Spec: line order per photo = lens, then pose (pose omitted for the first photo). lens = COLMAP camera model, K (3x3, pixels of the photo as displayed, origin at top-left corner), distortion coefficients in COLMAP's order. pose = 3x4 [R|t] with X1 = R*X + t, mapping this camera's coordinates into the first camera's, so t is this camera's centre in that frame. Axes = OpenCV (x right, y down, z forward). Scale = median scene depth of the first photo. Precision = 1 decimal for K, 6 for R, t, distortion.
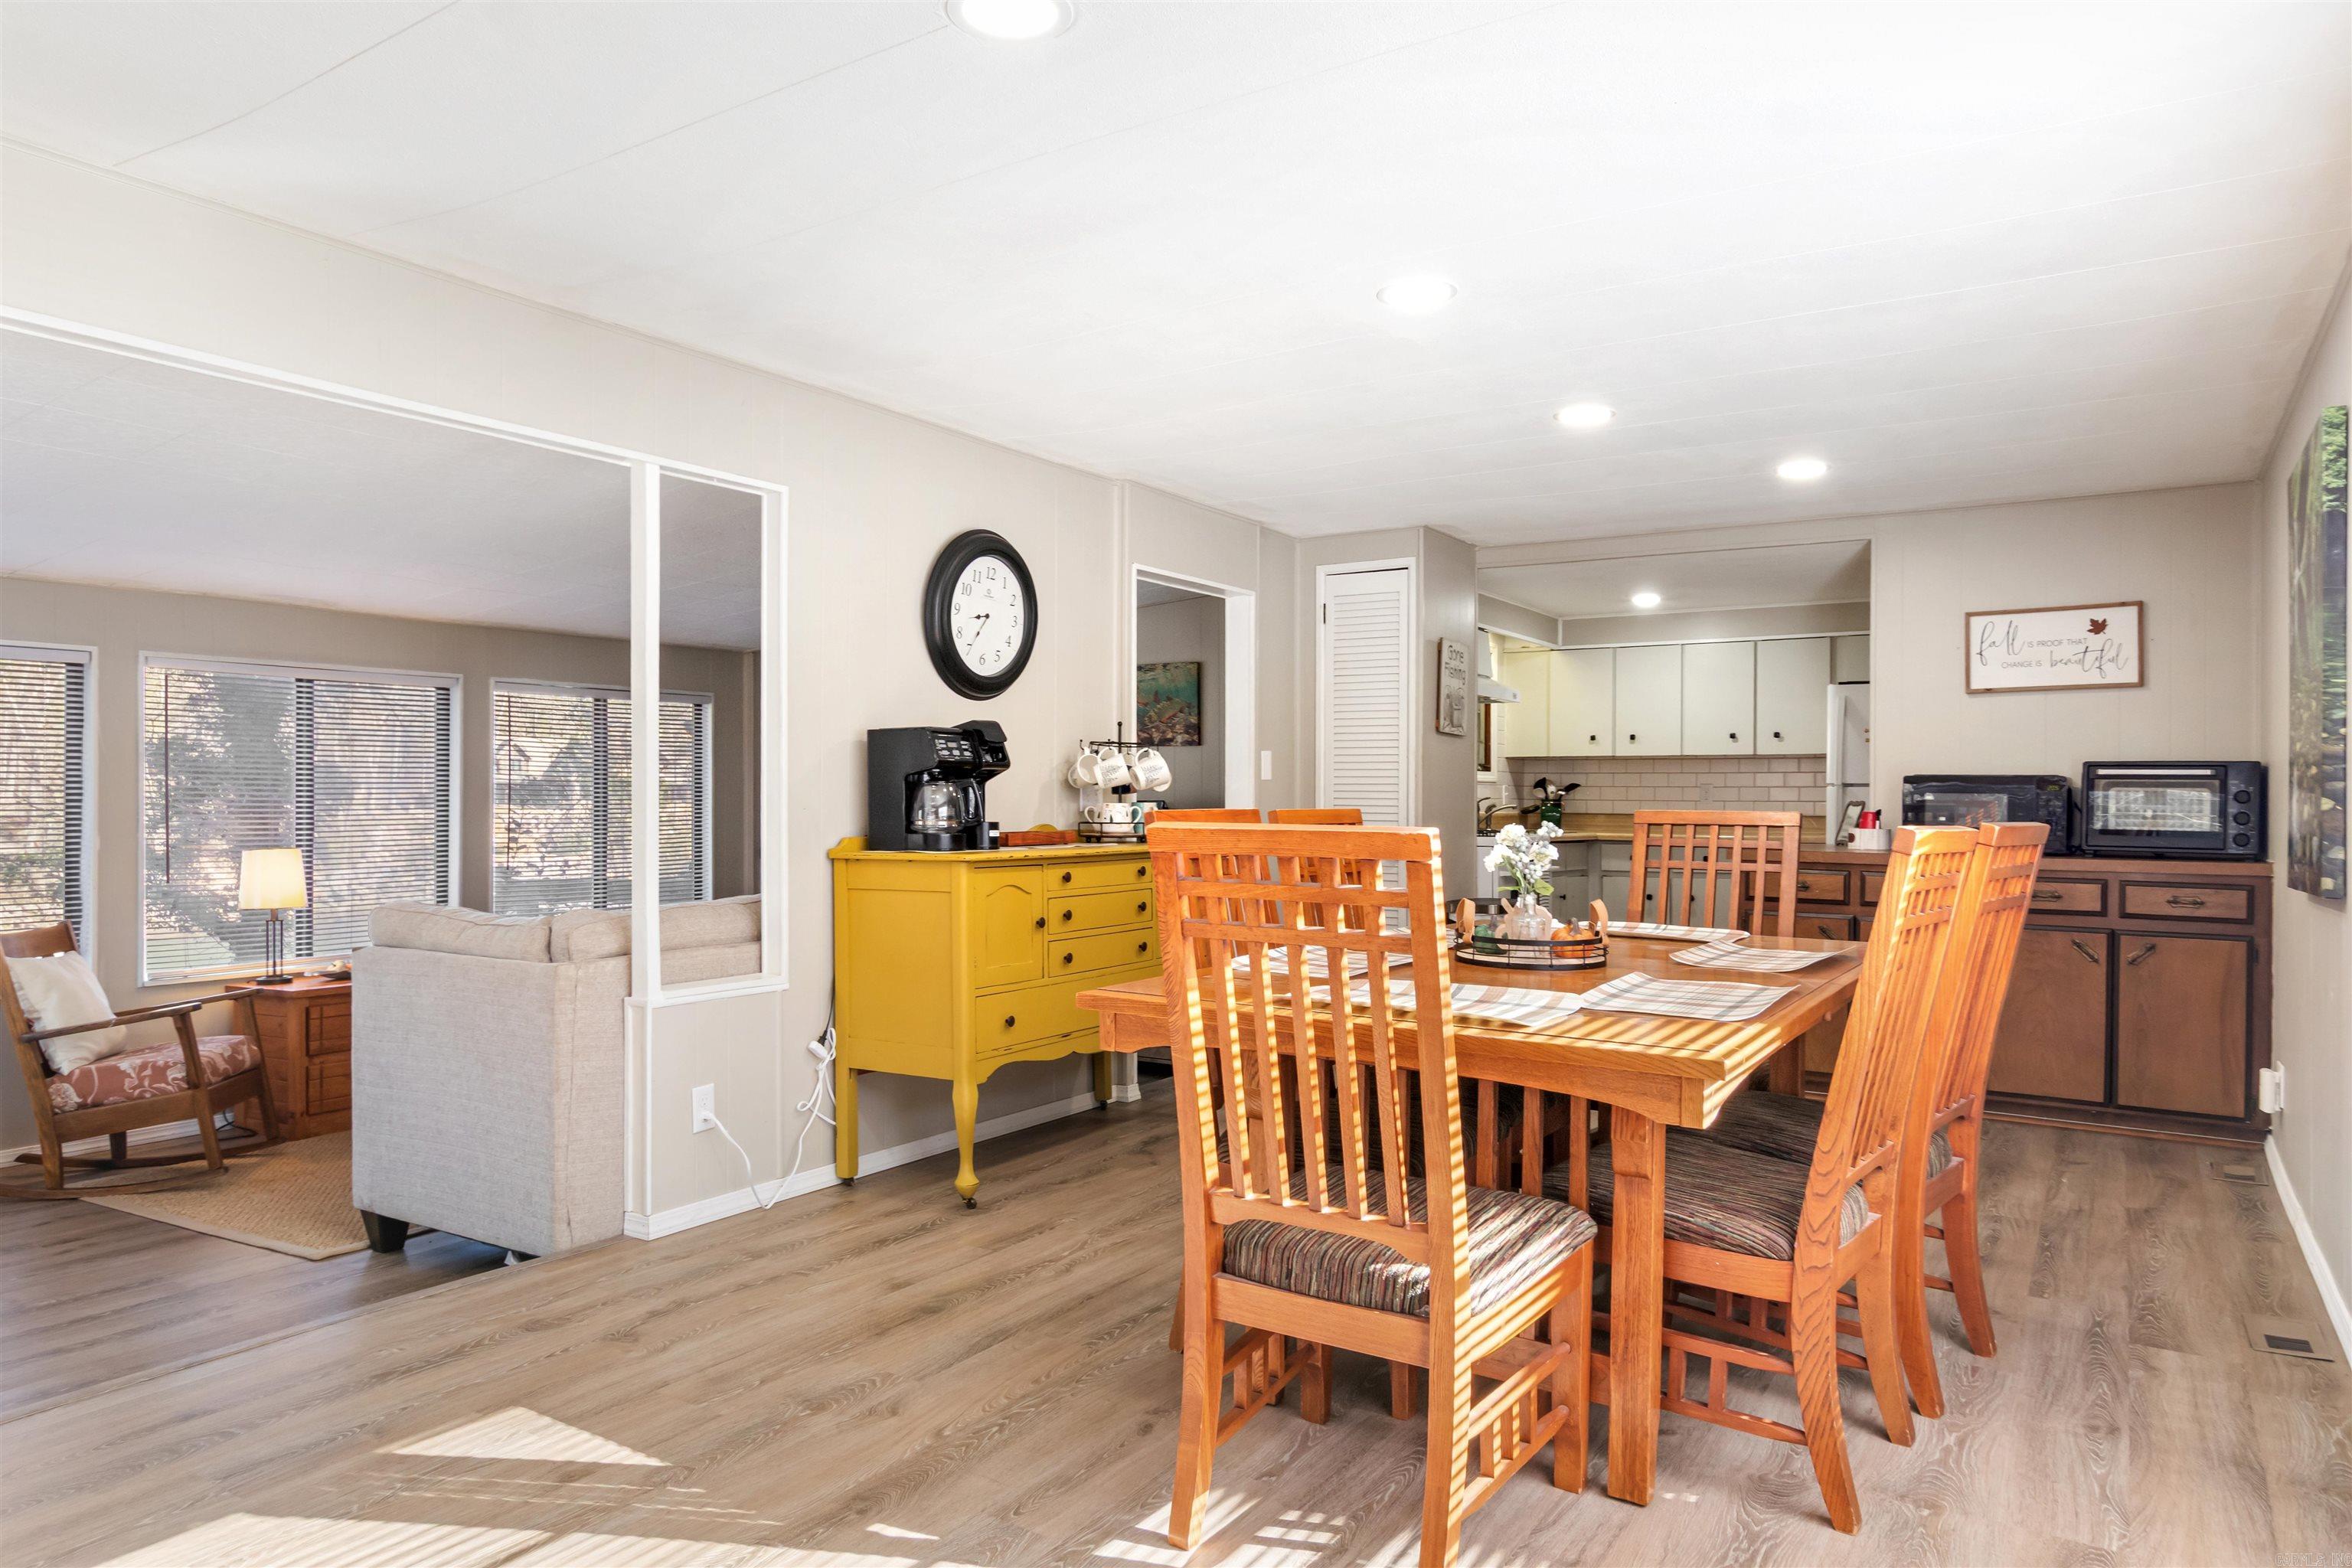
lens RADIAL K [[1452.3, 0, 1176.1], [0, 1452.3, 794.7], [0, 0, 1]] dist [0.000652, 0.000656]
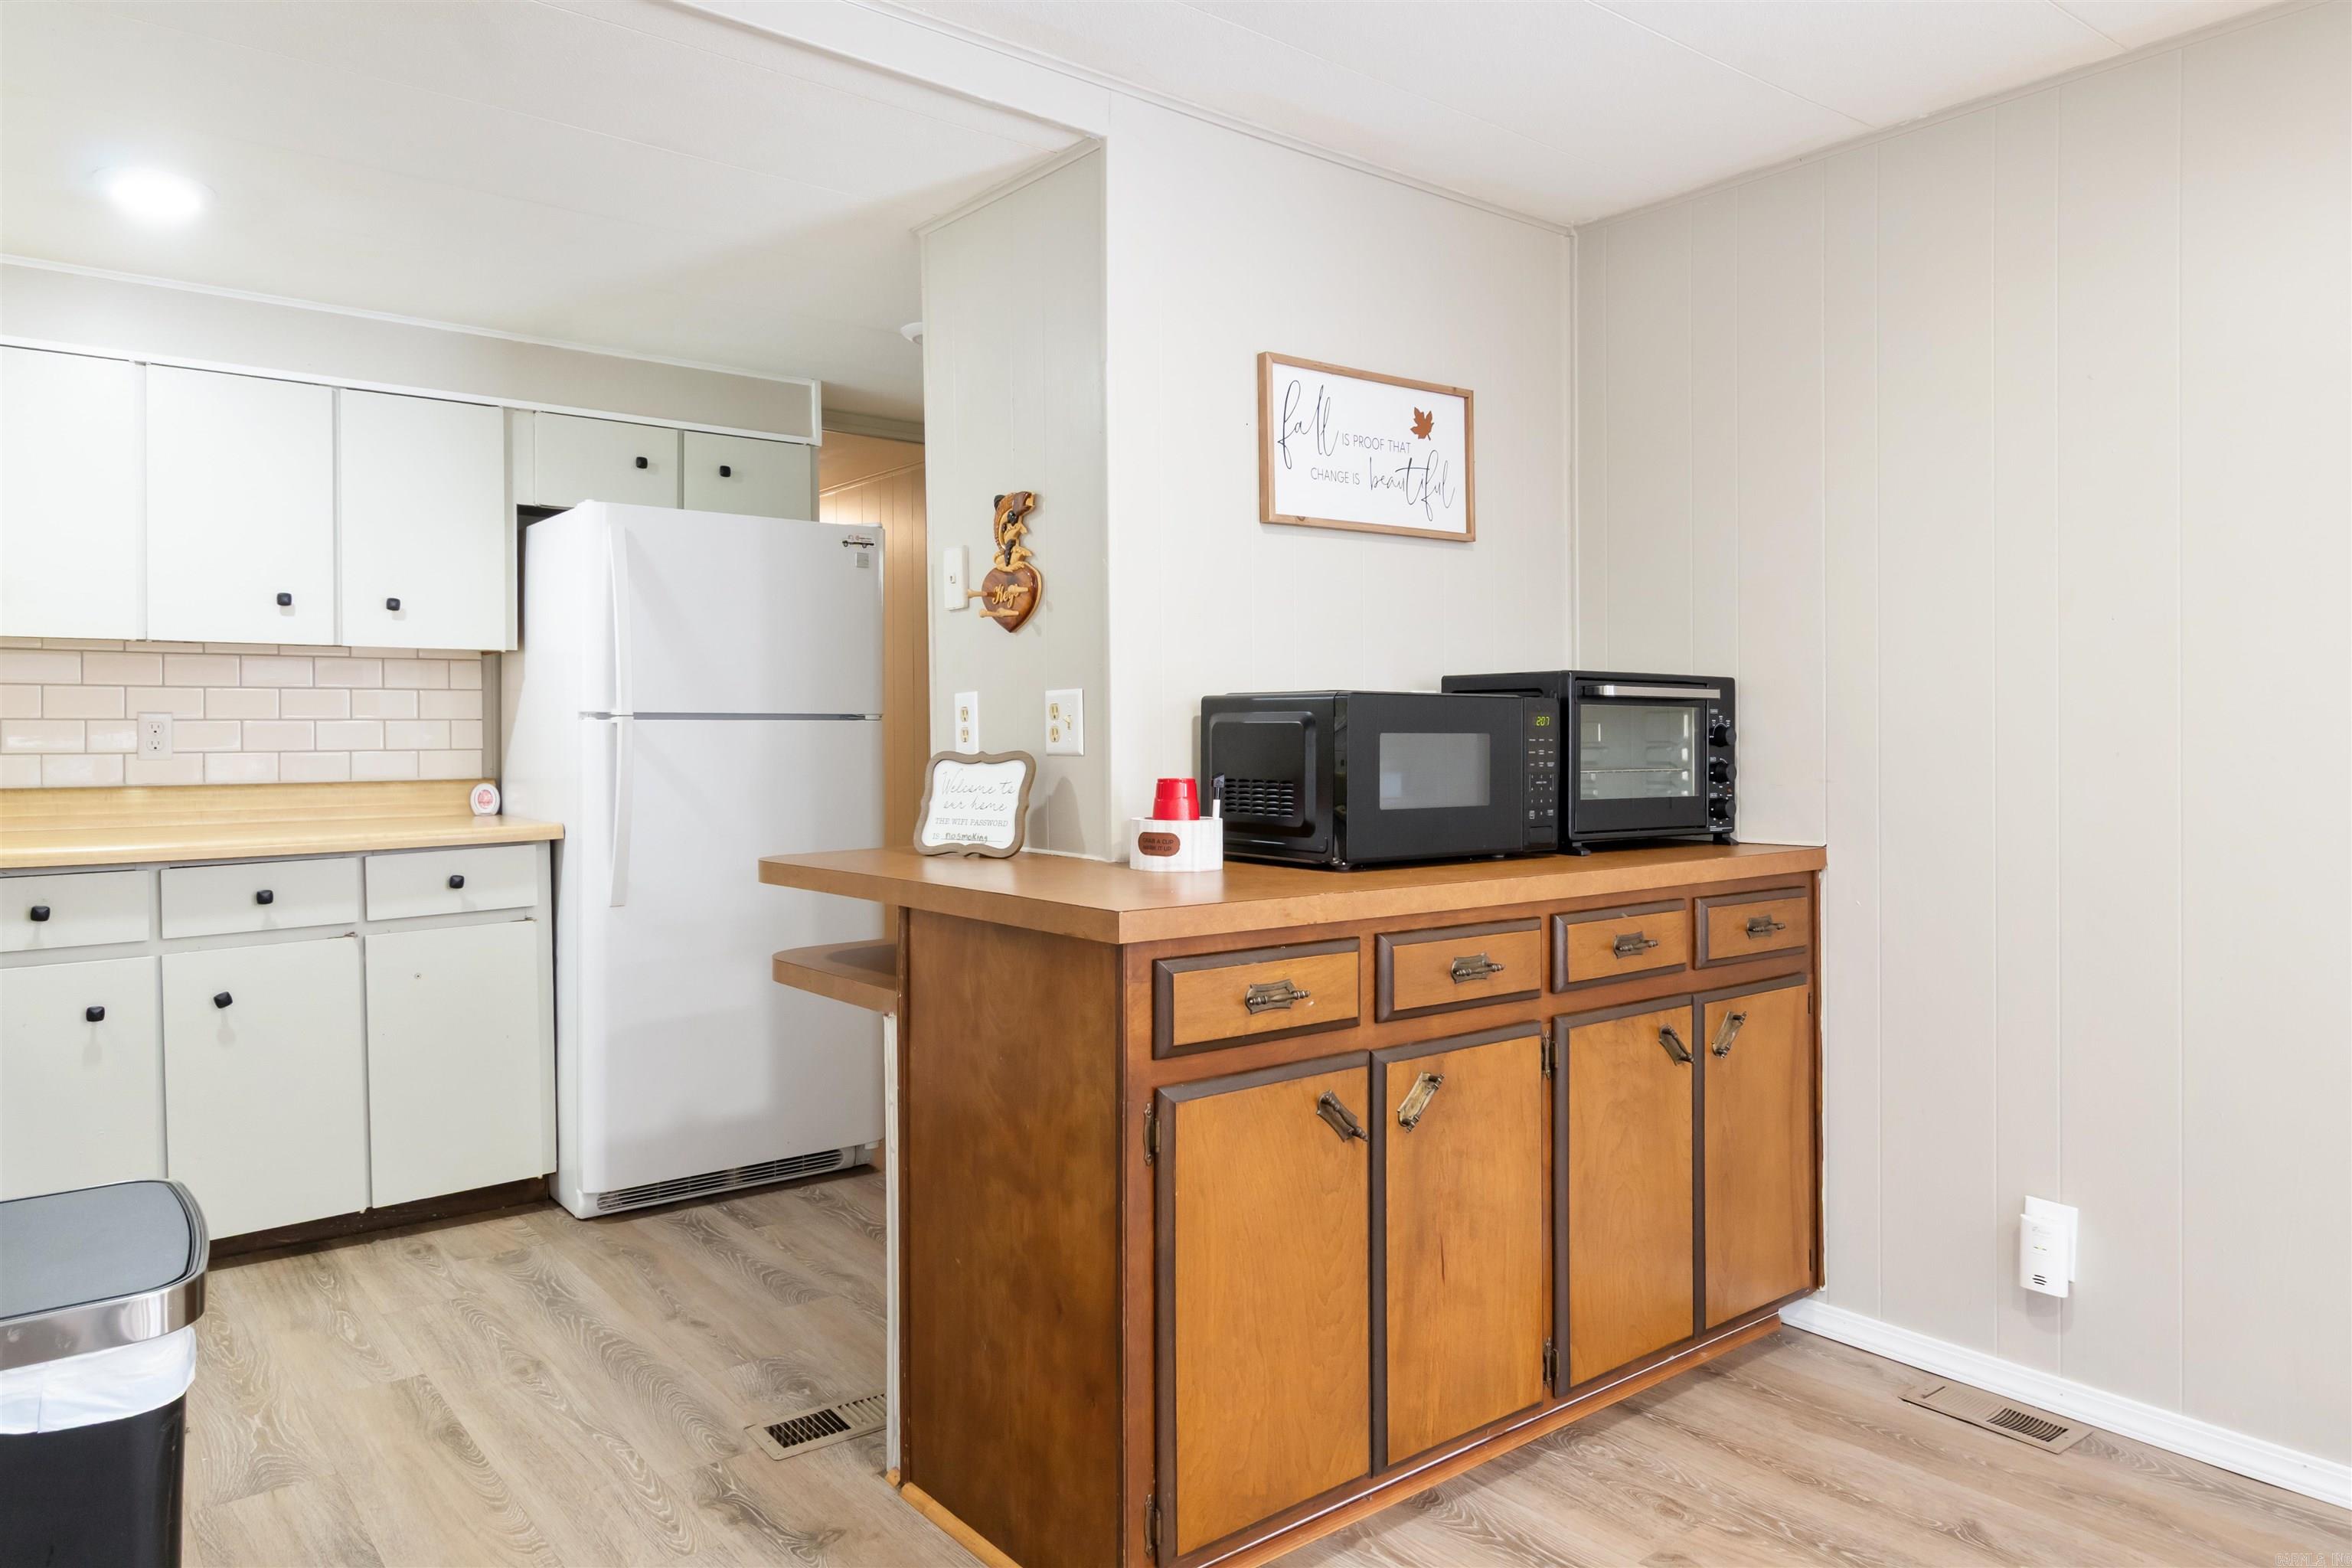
lens RADIAL K [[1499.7, 0, 1176.3], [0, 1499.7, 728.6], [0, 0, 1]] dist [0.000336, 0.002904]
pose [[0.315887, -0.004694, 0.948785, 0.072887], [0.004944, 0.999982, 0.003302, -0.004239], [-0.948784, 0.003648, 0.315905, 0.923726]]
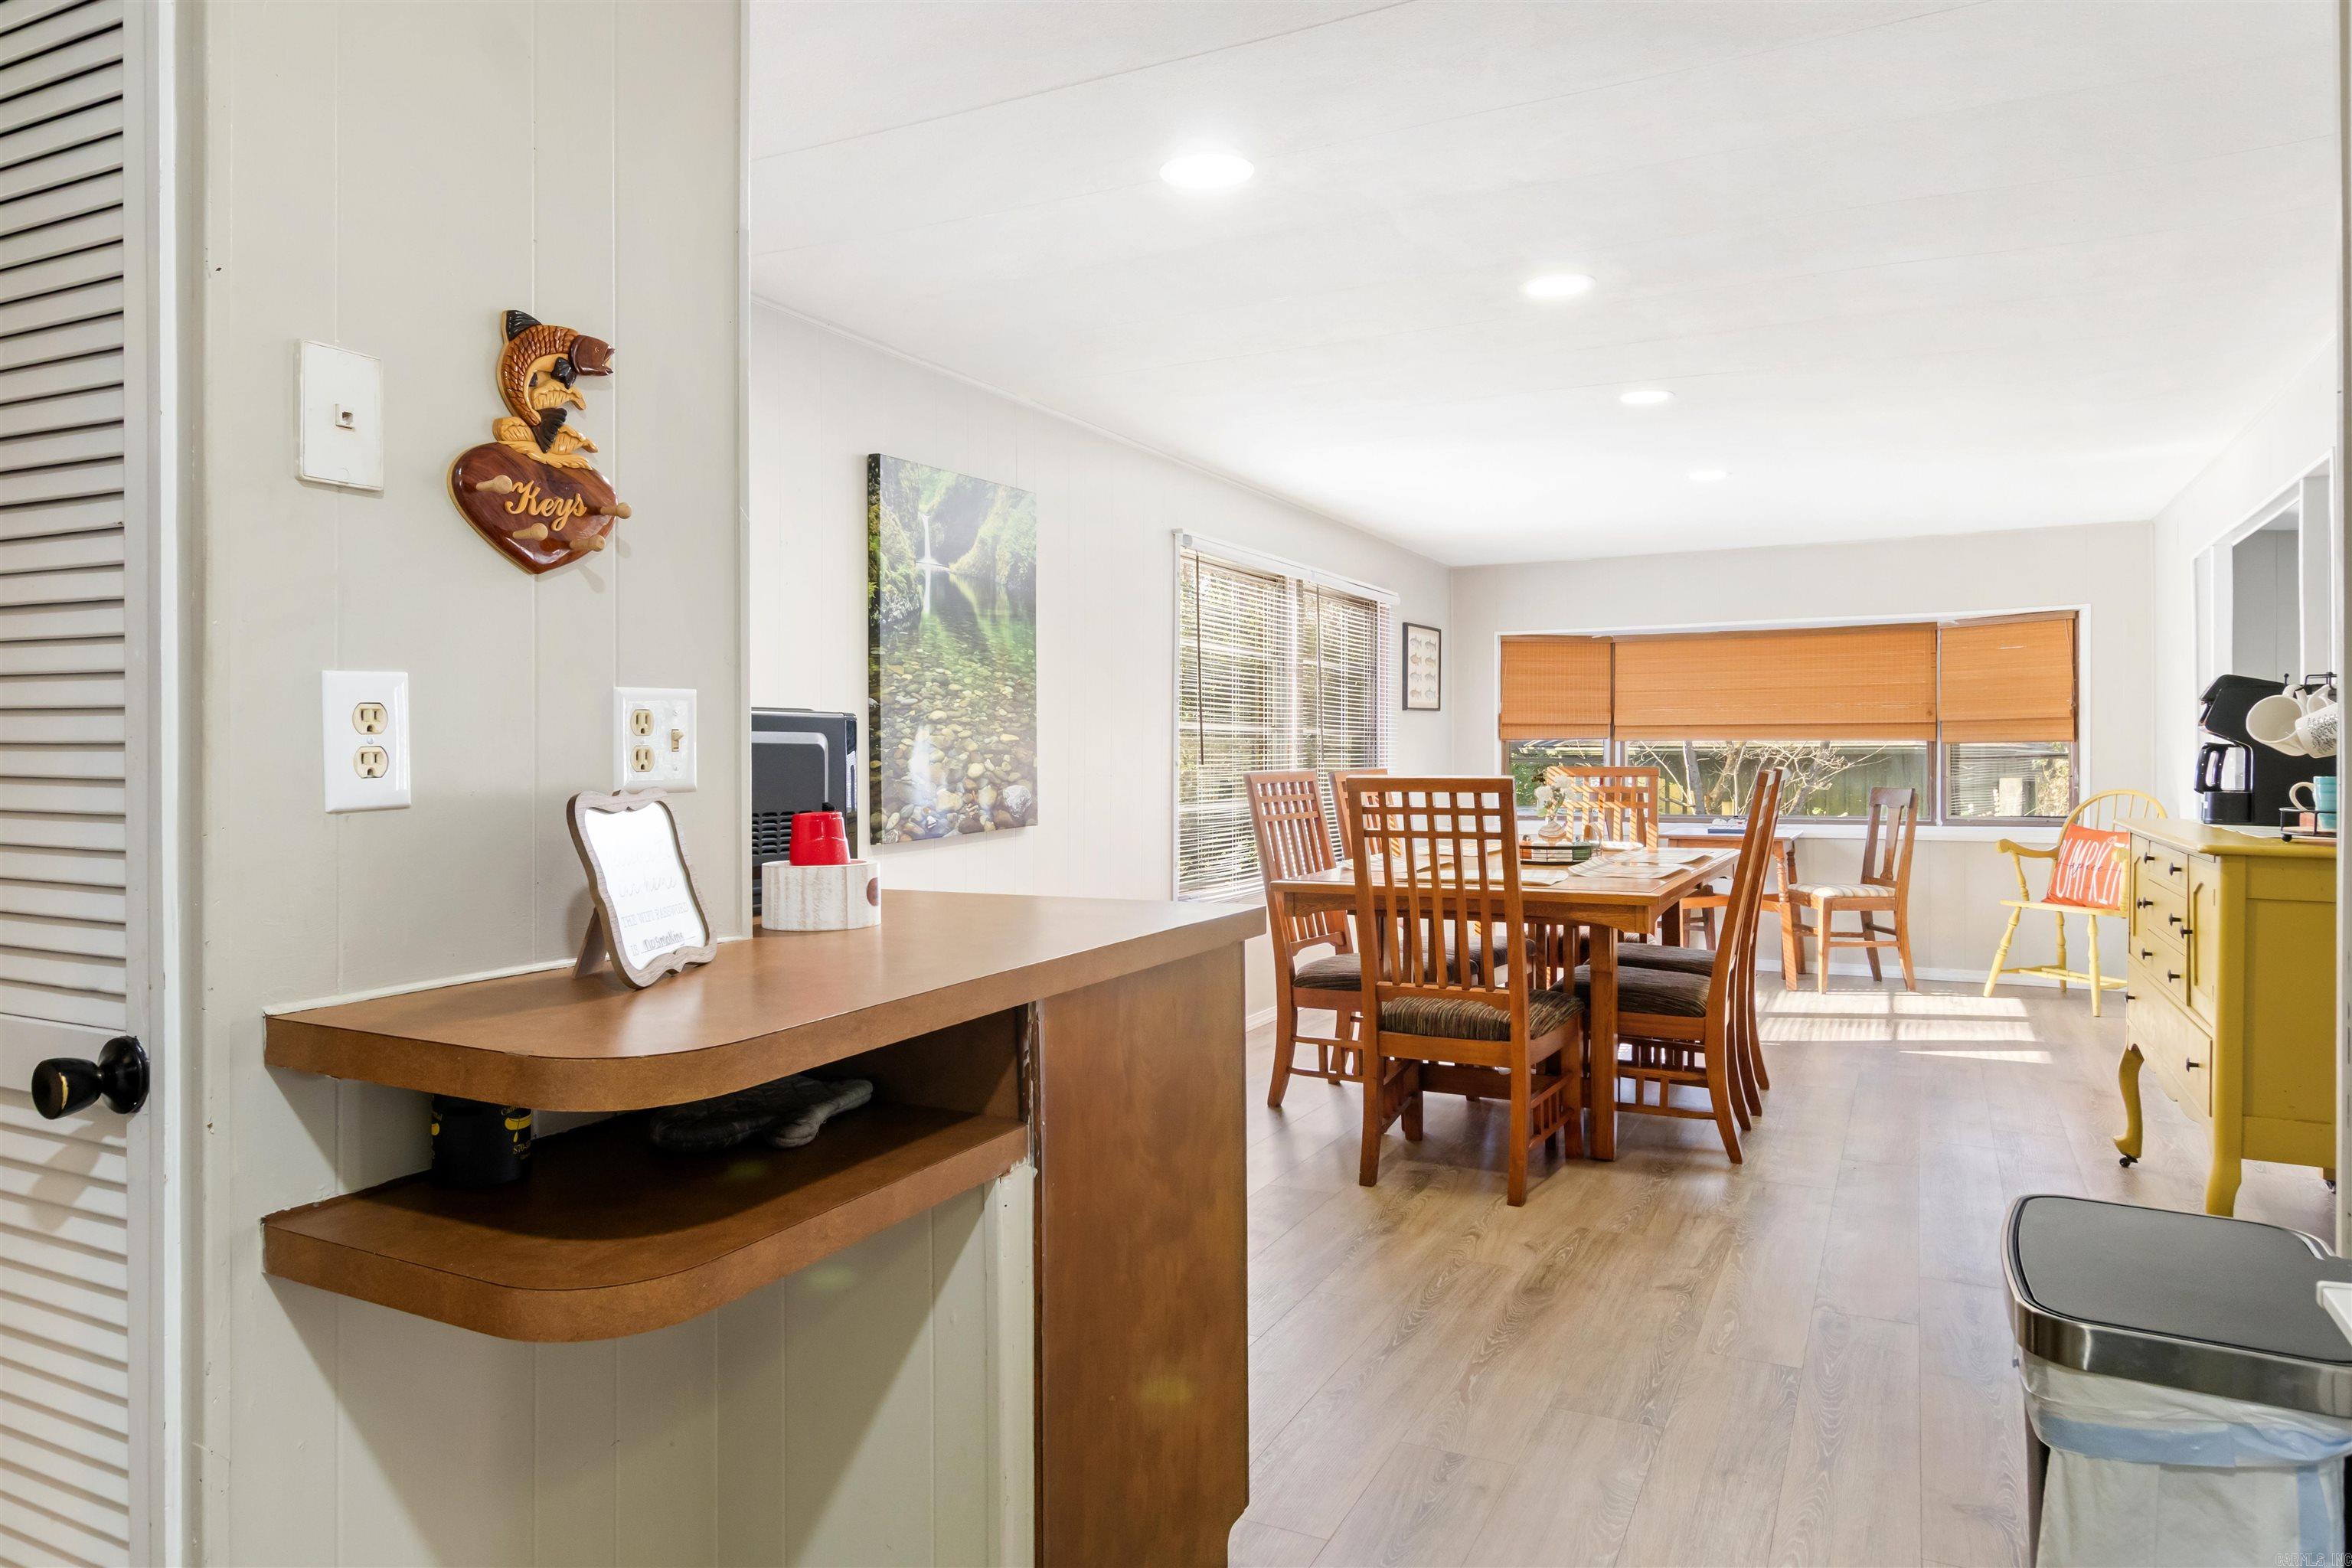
lens RADIAL K [[1475.8, 0, 1181.9], [0, 1475.8, 746.7], [0, 0, 1]] dist [0.002087, 0.001724]
pose [[-0.993330, -0.003757, -0.115249, 0.464897], [-0.003601, 0.999992, -0.001568, -0.003318], [0.115254, -0.001142, -0.993335, 1.438640]]
